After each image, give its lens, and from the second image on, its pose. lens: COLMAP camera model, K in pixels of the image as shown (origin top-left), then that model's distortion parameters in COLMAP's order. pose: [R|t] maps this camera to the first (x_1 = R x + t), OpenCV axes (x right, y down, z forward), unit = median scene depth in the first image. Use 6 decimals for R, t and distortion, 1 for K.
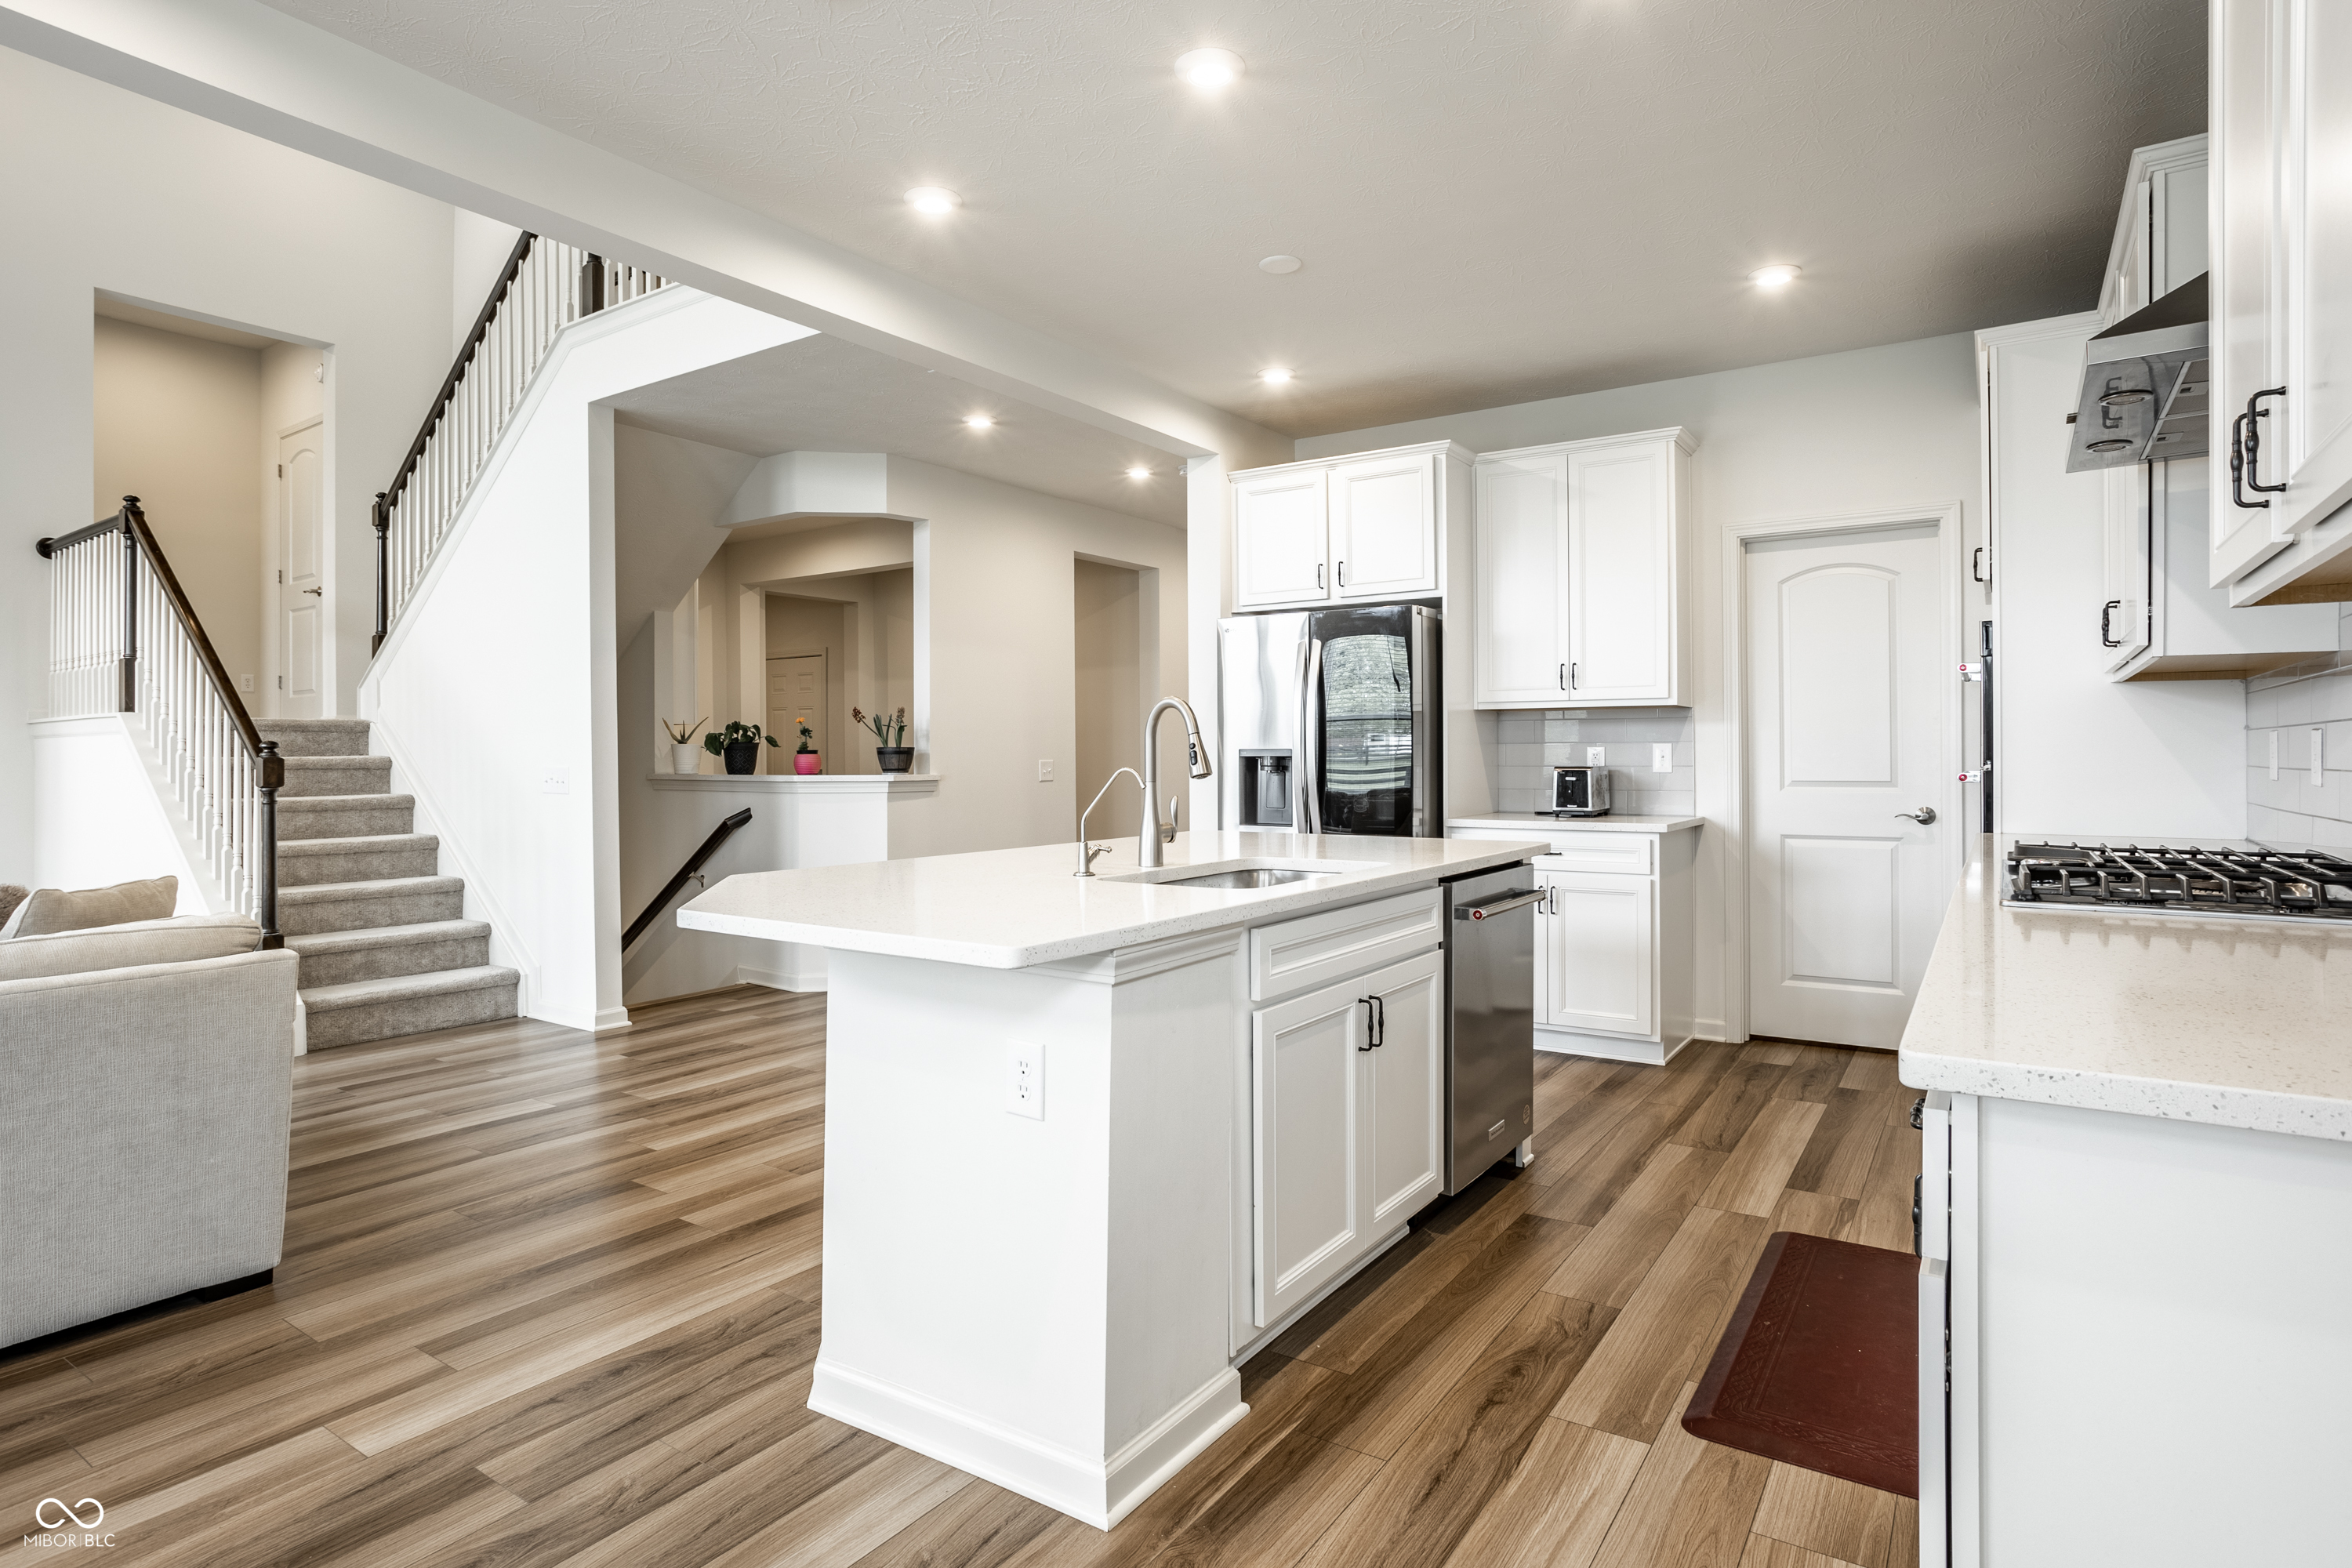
lens RADIAL K [[1248.5, 0, 1176.0], [0, 1248.5, 784.0], [0, 0, 1]] dist [-0.074853, 0.055836]
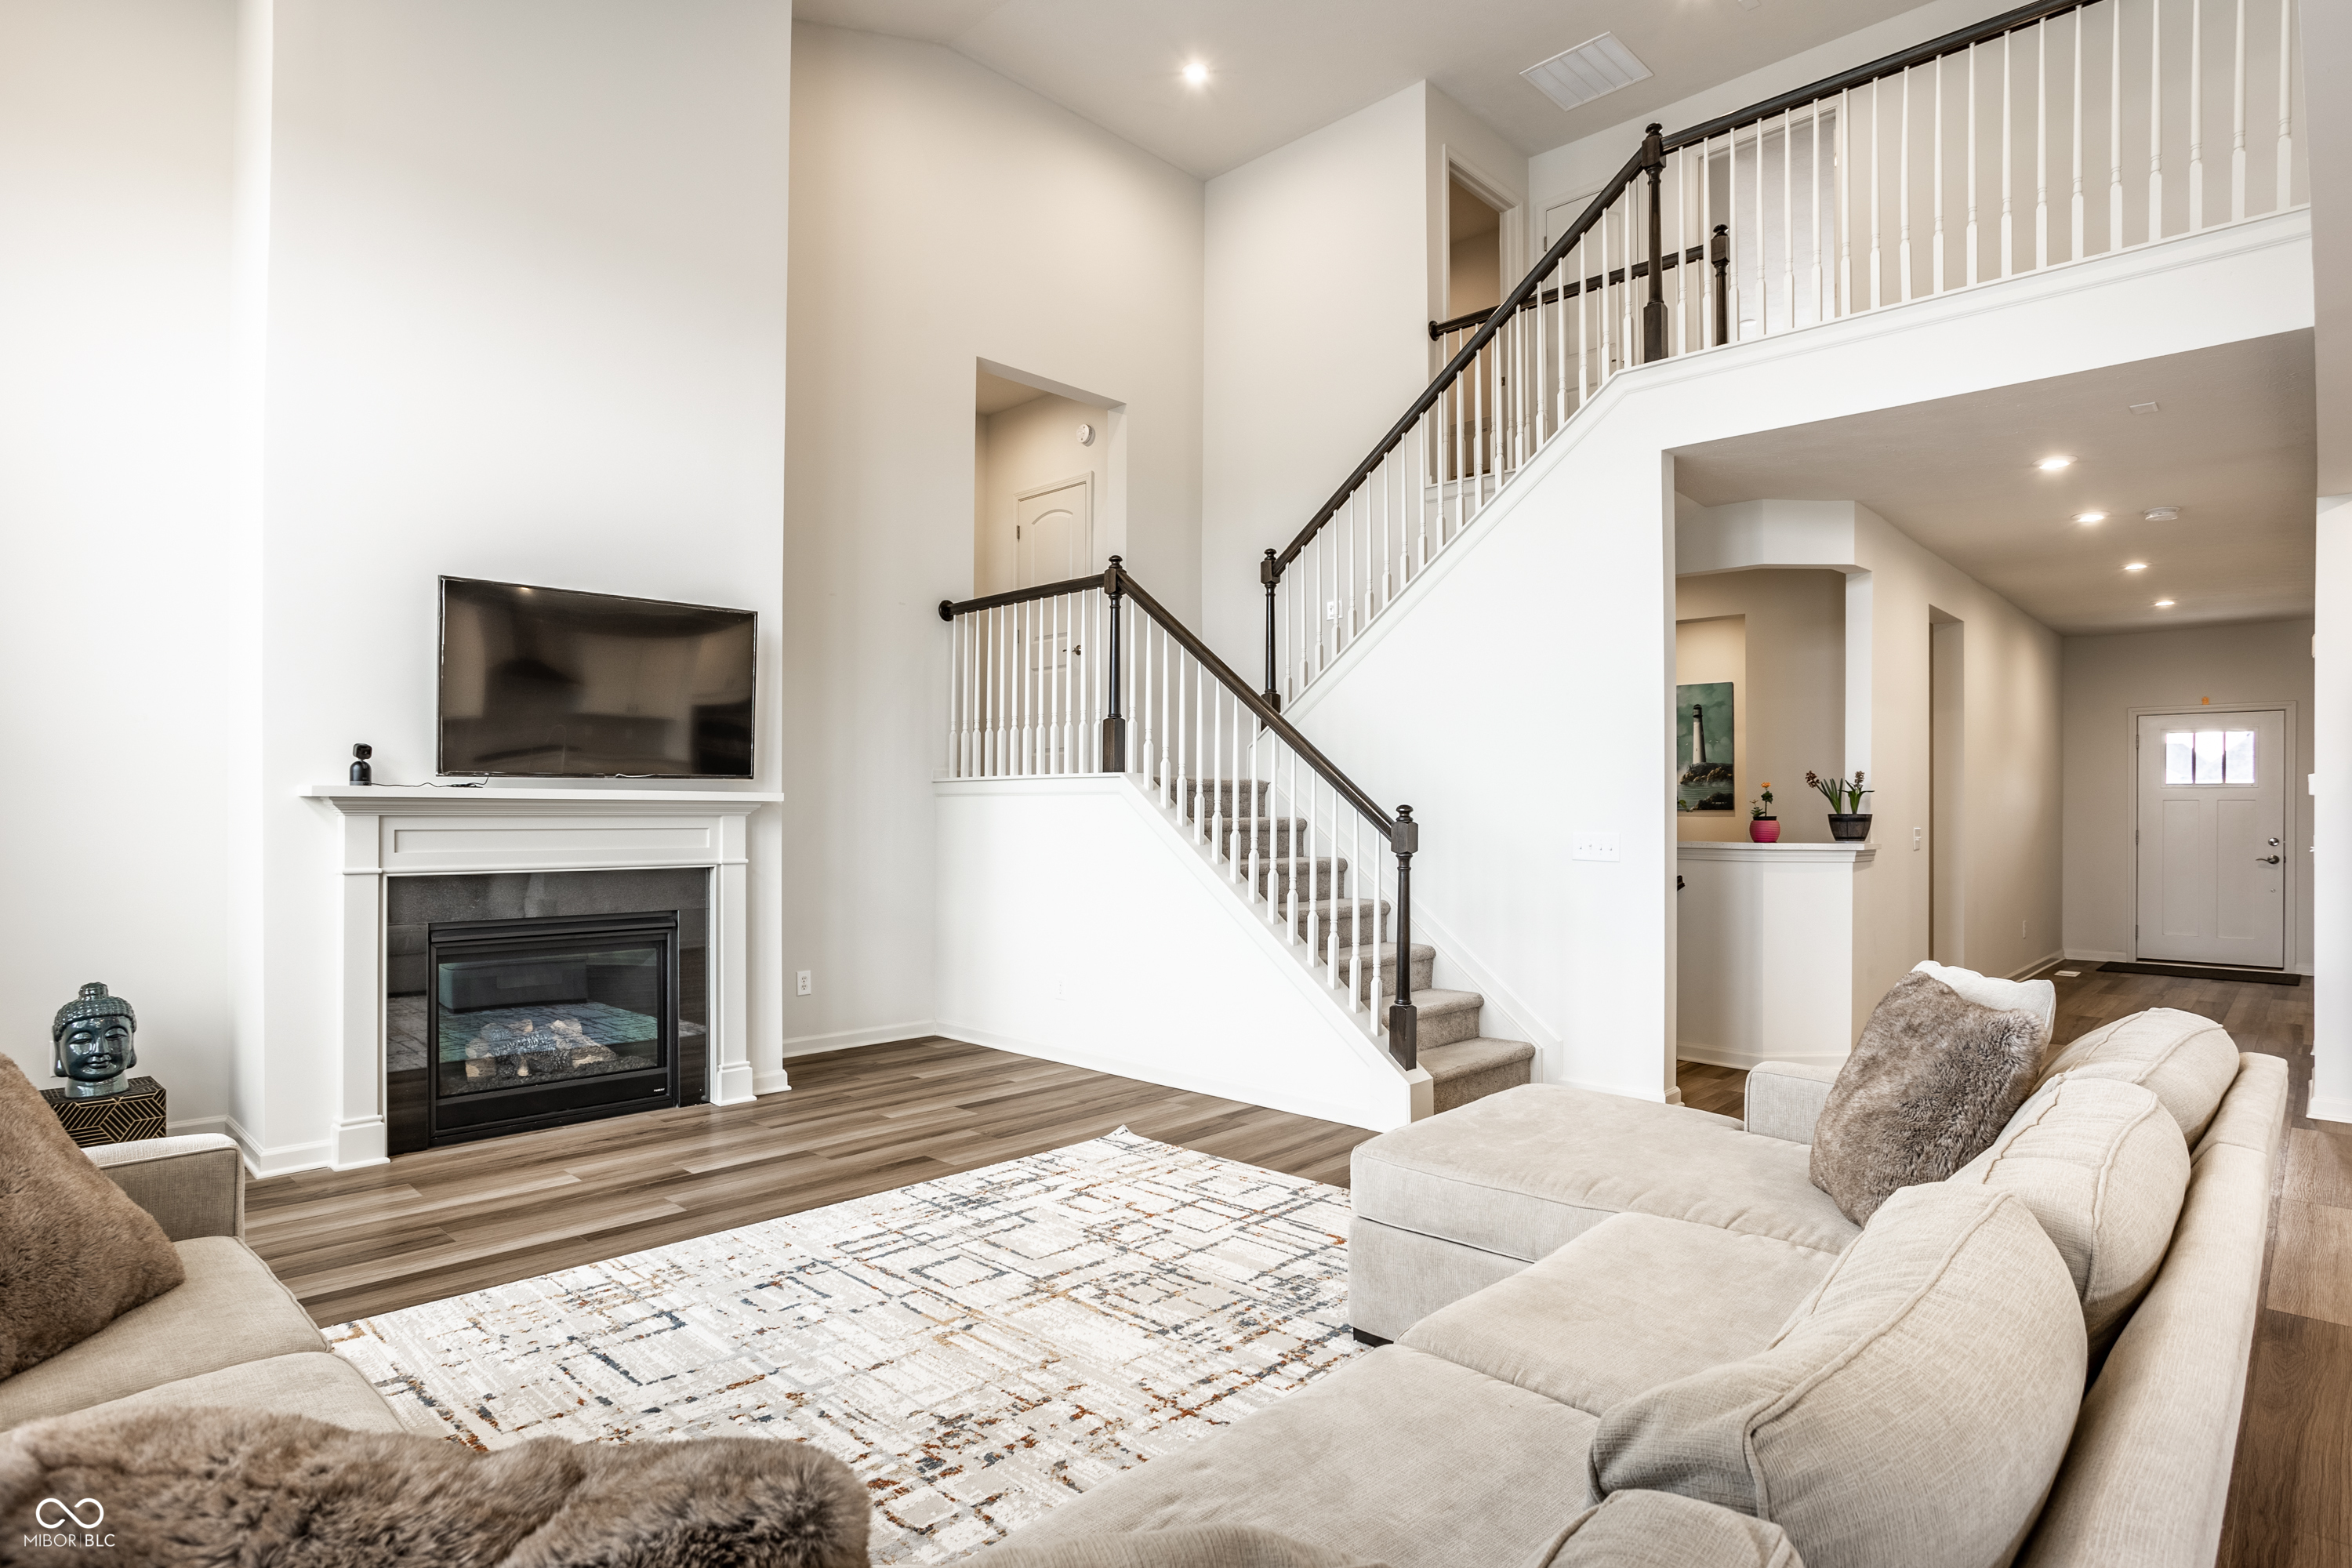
lens RADIAL K [[1248.5, 0, 1176.0], [0, 1248.5, 784.0], [0, 0, 1]] dist [-0.074853, 0.055836]
pose [[0.987204, 0.006108, -0.159343, -0.580056], [-0.013027, 0.999015, -0.042417, -0.006281], [0.158927, 0.043950, 0.986312, 0.007122]]
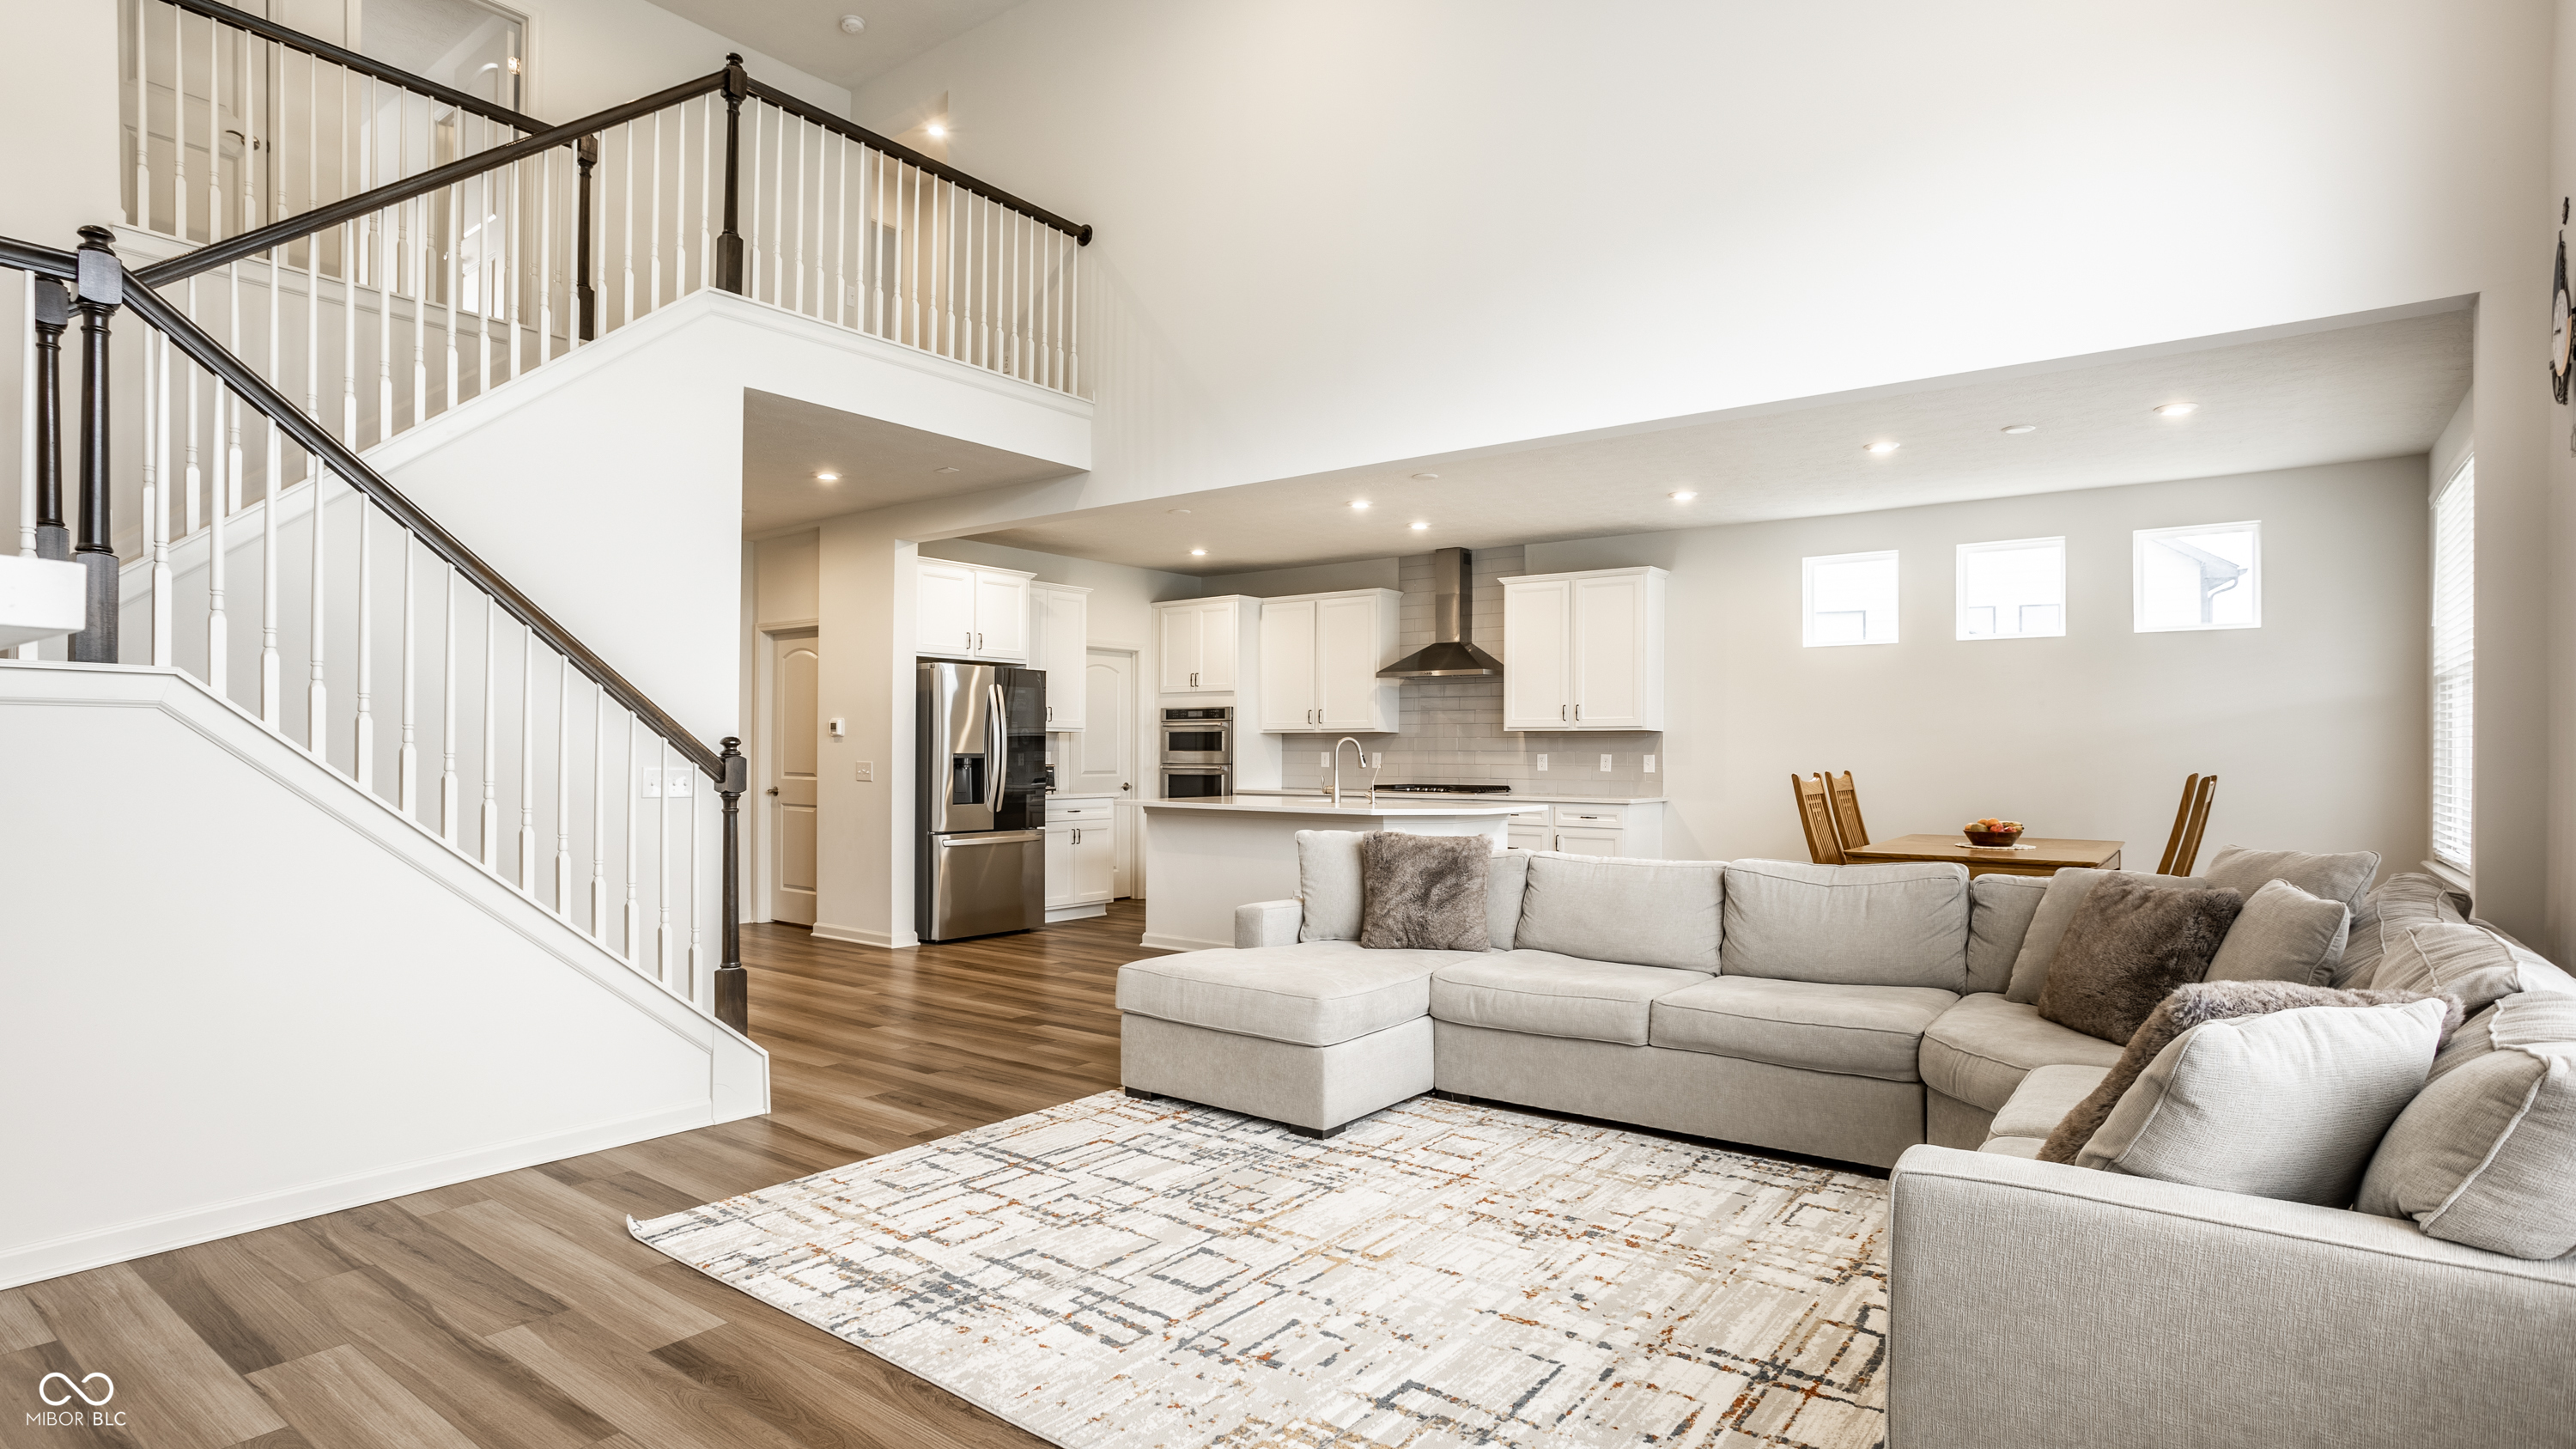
lens RADIAL K [[1301.5, 0, 1288.0], [0, 1301.5, 724.5], [0, 0, 1]] dist [-0.029827, 0.000953]
pose [[0.046676, 0.030277, 0.998451, -1.214006], [0.015561, 0.999397, -0.031033, -0.008550], [-0.998789, 0.016986, 0.046176, 0.441810]]
